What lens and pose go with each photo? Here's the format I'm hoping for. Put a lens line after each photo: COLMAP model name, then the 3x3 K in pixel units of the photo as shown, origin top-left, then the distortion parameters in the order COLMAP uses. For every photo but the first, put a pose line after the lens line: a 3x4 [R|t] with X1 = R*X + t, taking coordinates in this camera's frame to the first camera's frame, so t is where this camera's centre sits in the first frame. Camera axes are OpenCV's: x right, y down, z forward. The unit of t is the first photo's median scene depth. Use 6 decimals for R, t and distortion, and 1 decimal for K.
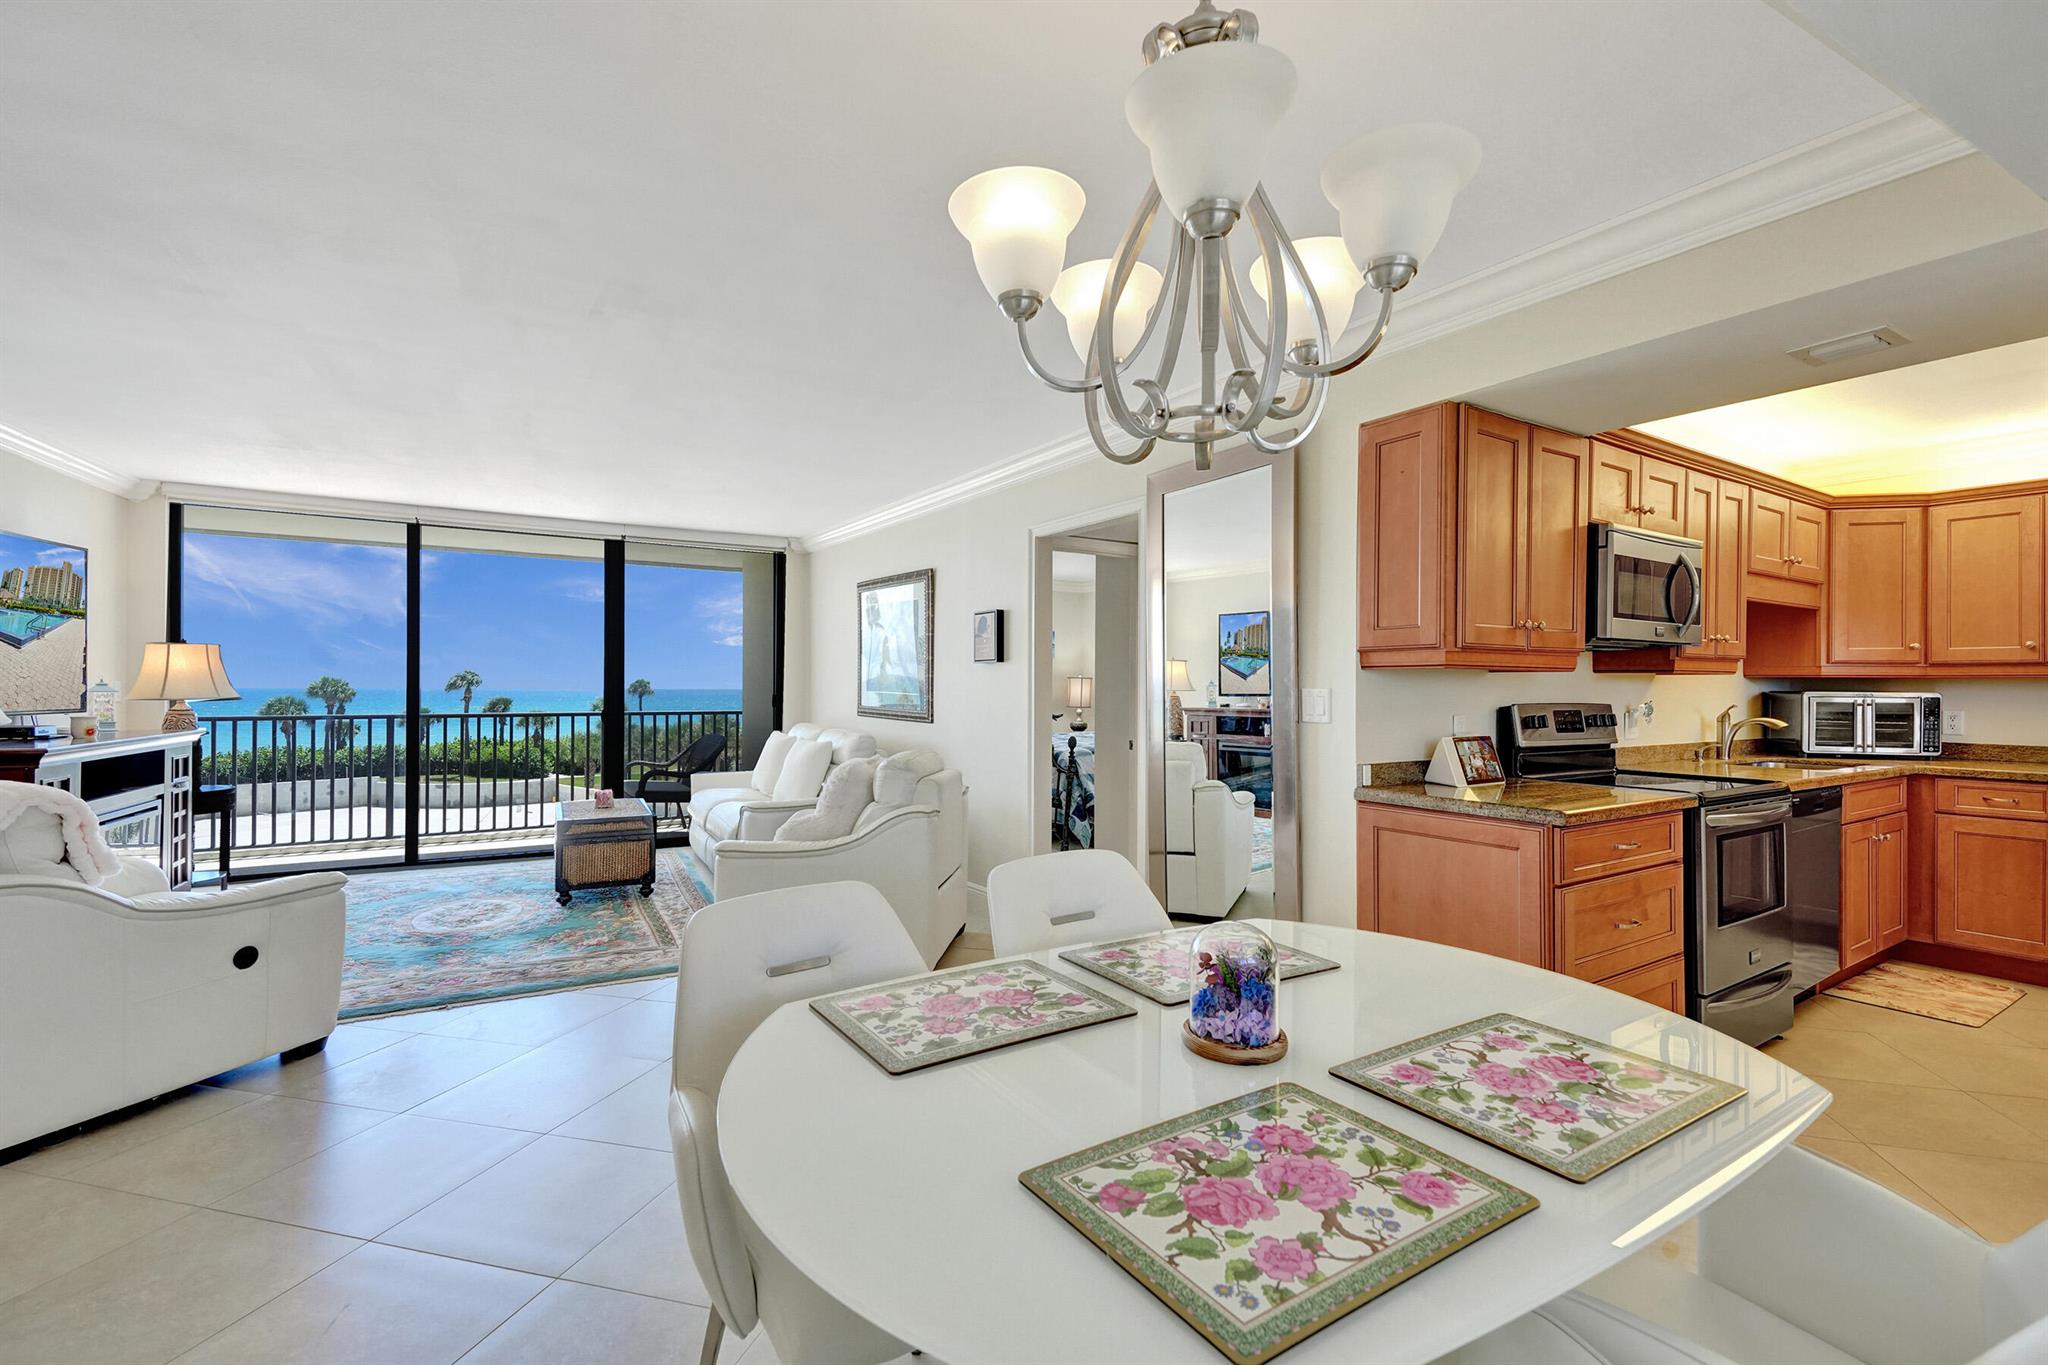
lens RADIAL K [[906.4, 0, 1026.0], [0, 906.4, 685.5], [0, 0, 1]] dist [0.064109, -0.026388]
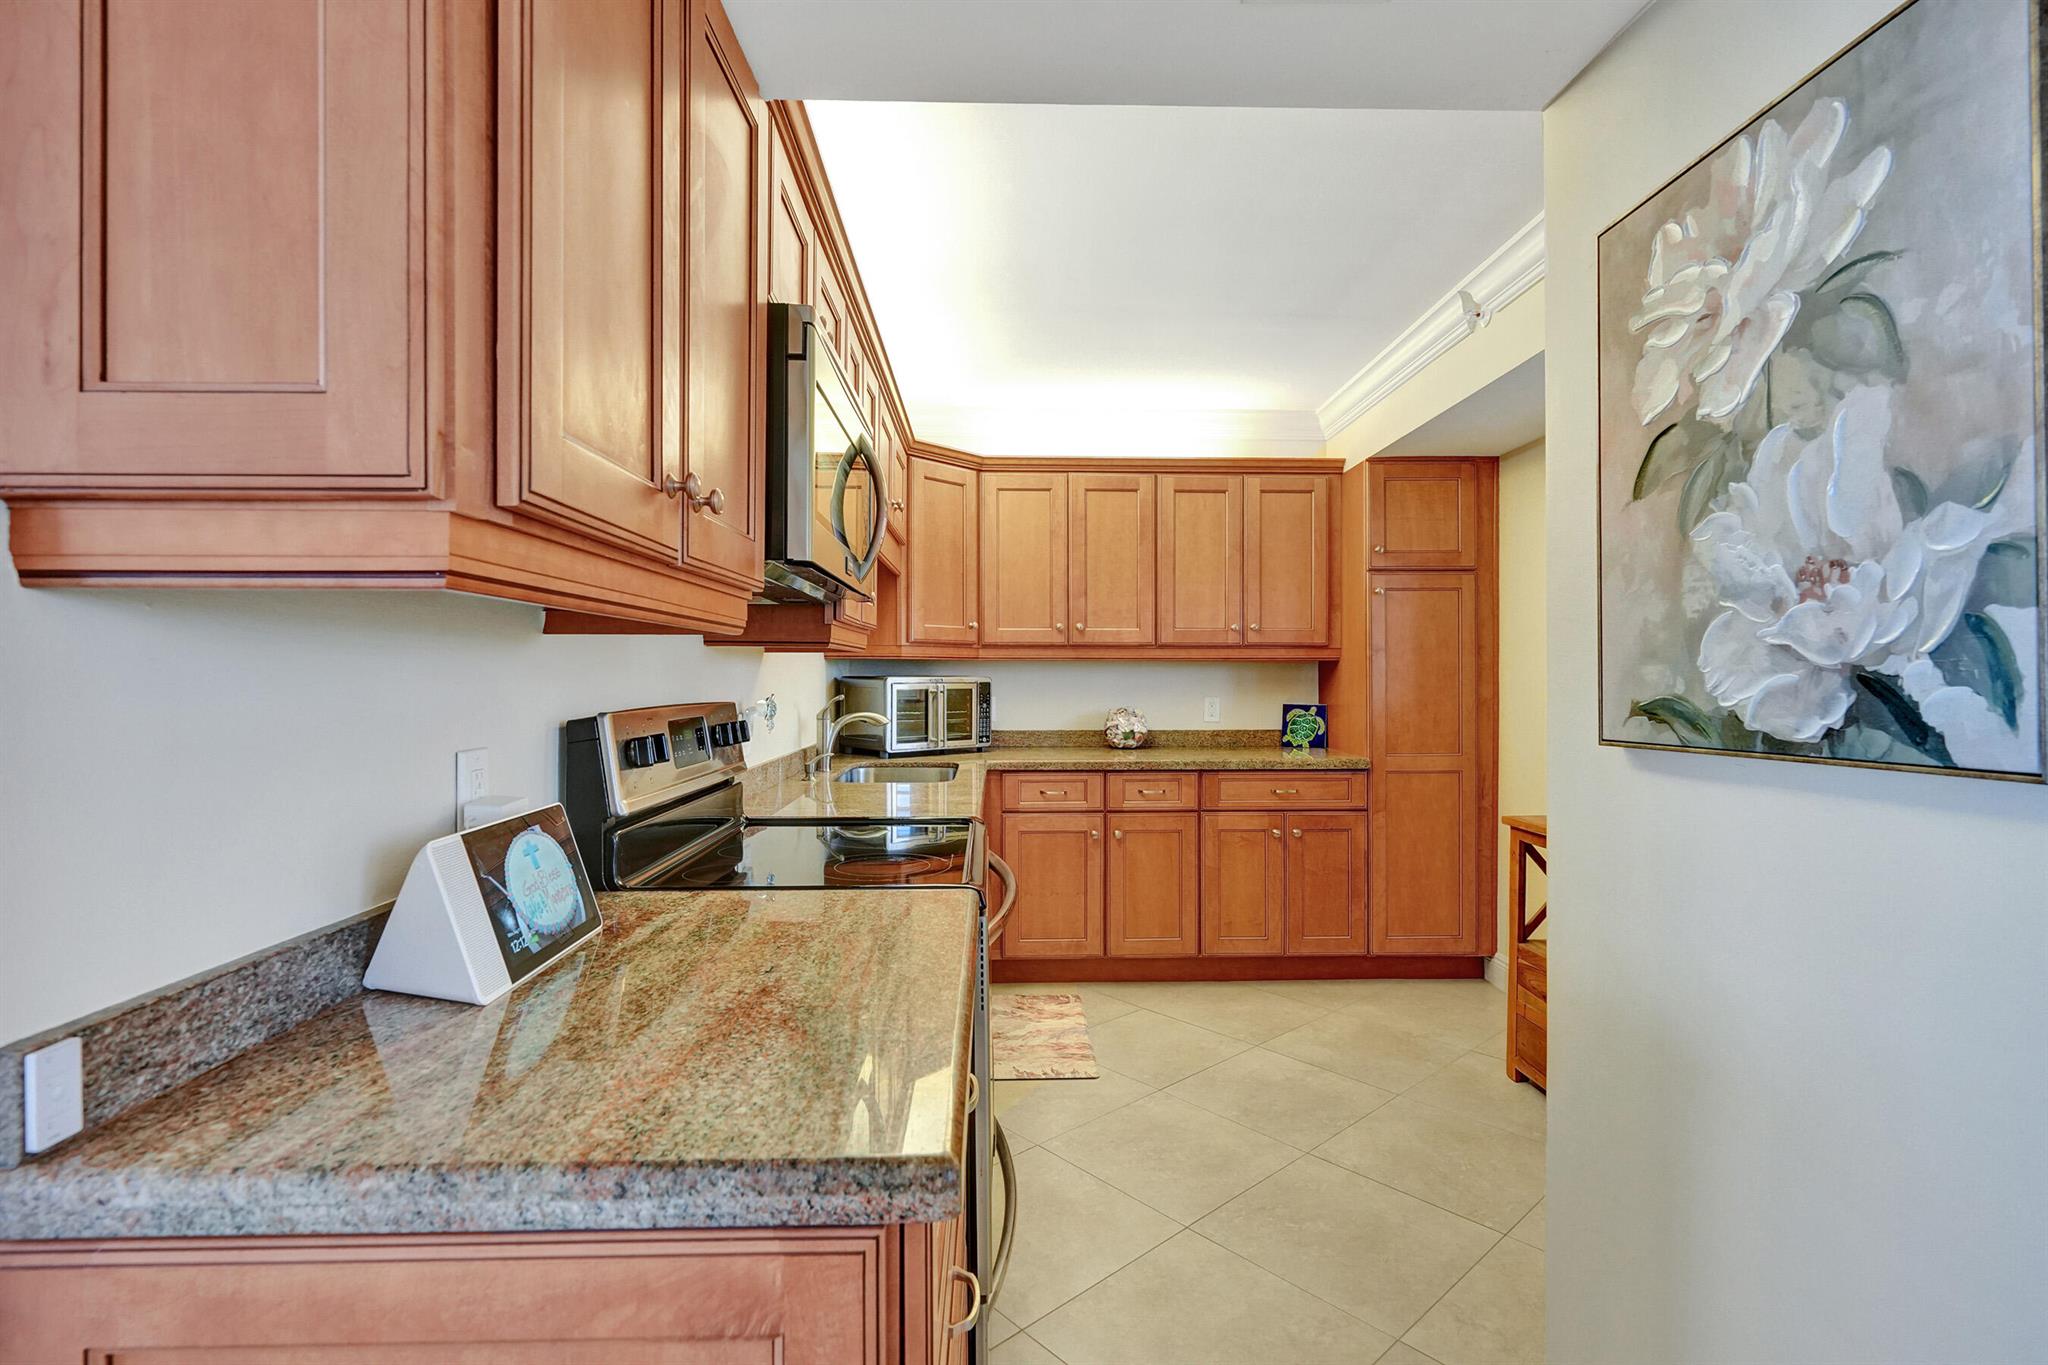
lens RADIAL K [[951.6, 0, 1030.5], [0, 951.6, 677.5], [0, 0, 1]] dist [-0.001751, 0.001344]
pose [[0.532749, -0.006790, 0.846246, 0.202324], [0.000881, 0.999972, 0.007469, 0.001271], [-0.846273, -0.003234, 0.532740, 0.456496]]
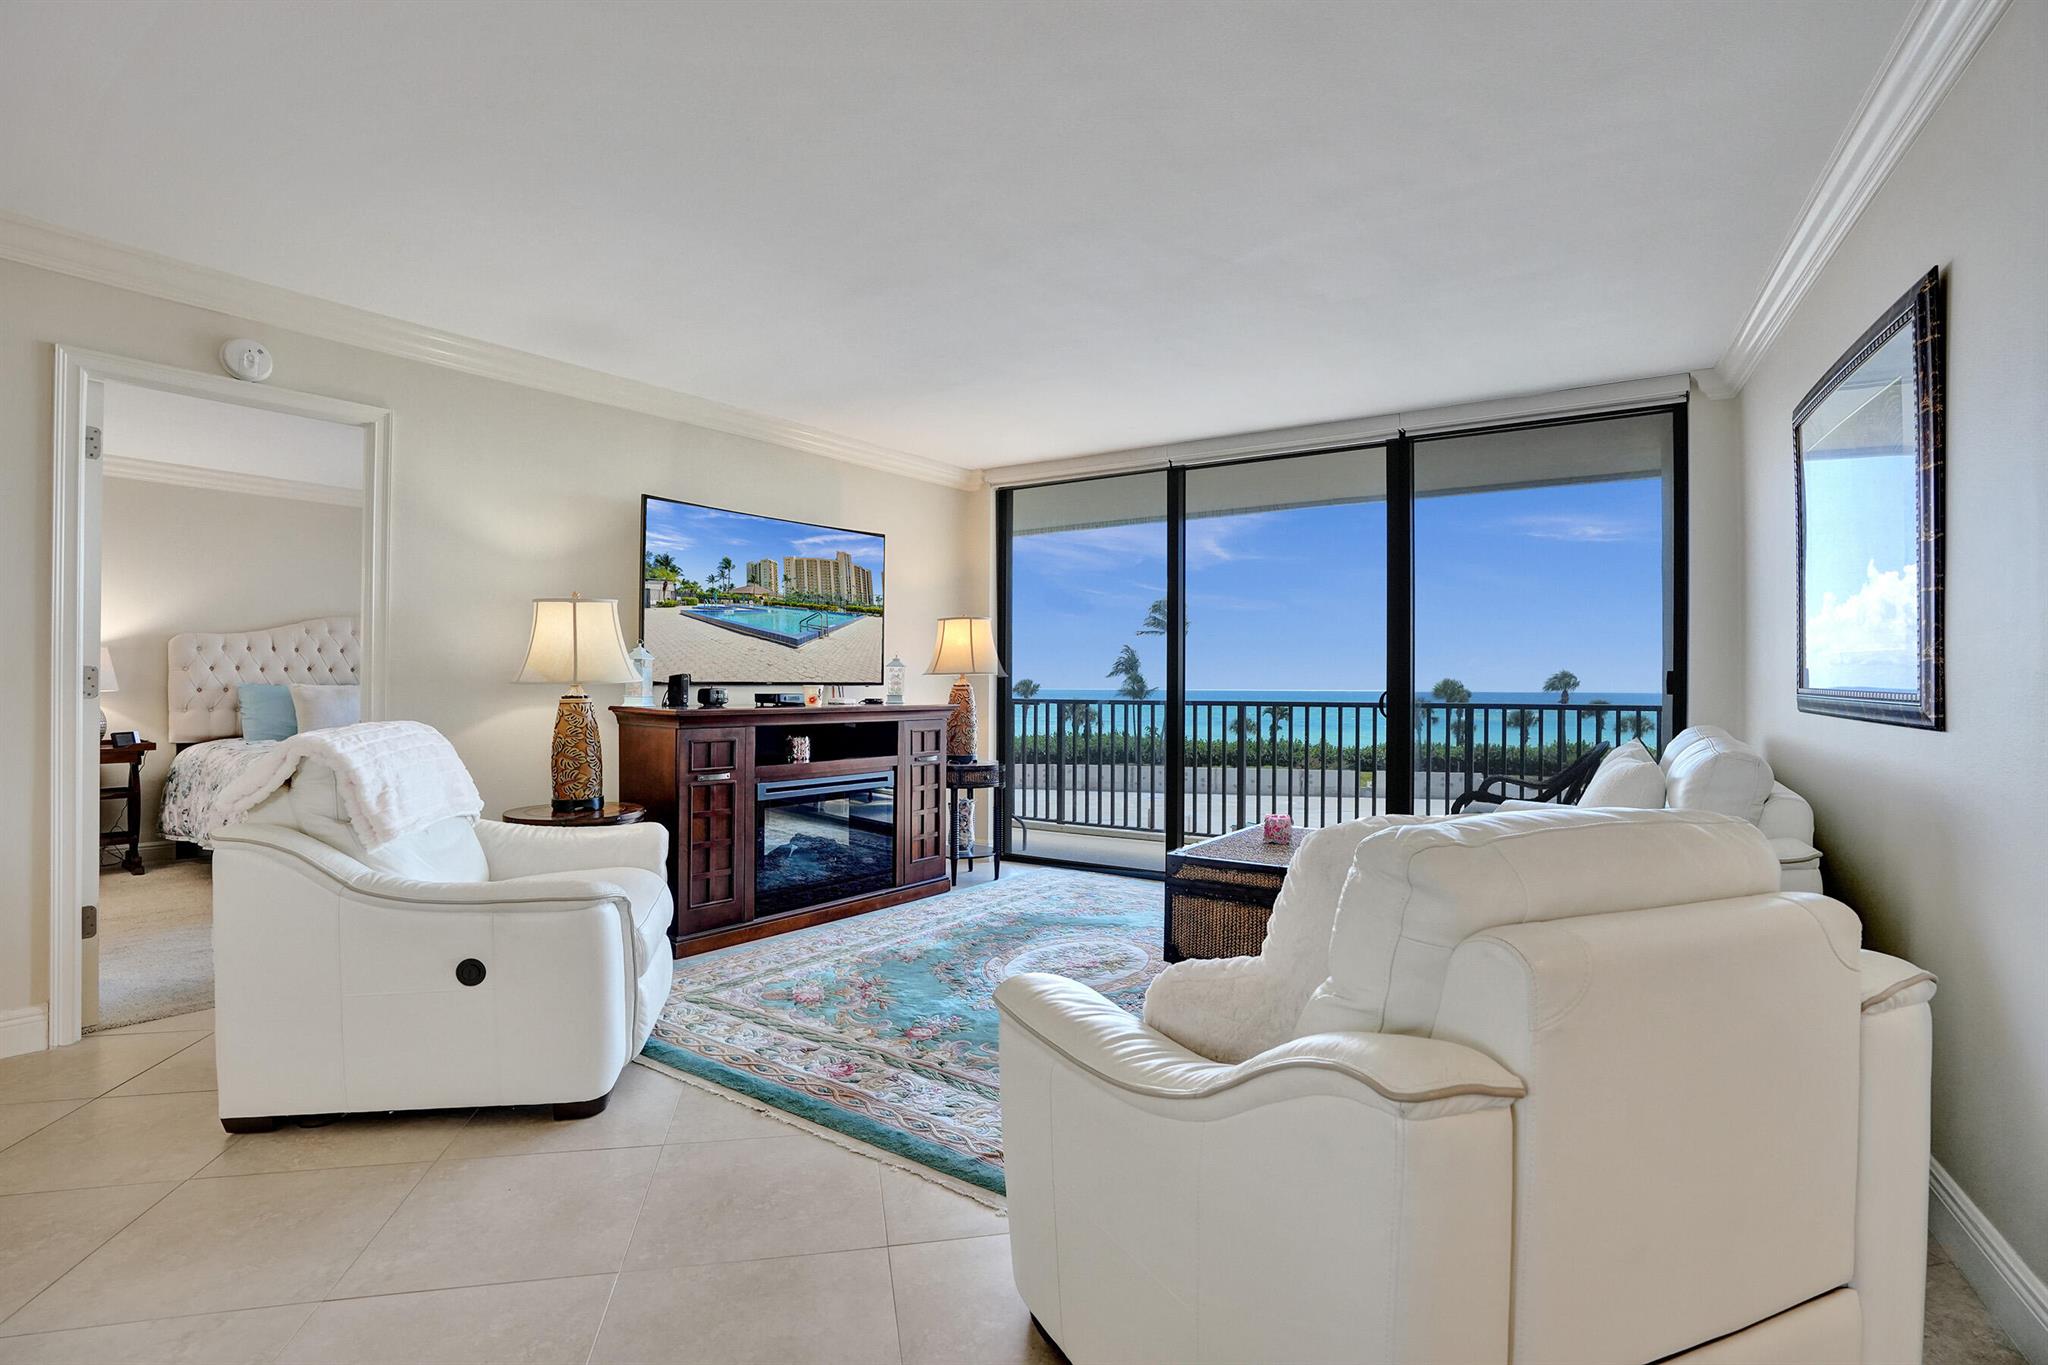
lens RADIAL K [[946.6, 0, 1029.1], [0, 946.6, 685.4], [0, 0, 1]] dist [-0.070883, 0.027873]
pose [[0.466815, -0.001144, -0.884354, 0.042740], [-0.002414, 0.999994, -0.002568, 0.032253], [0.884352, 0.003334, 0.466810, 0.666462]]
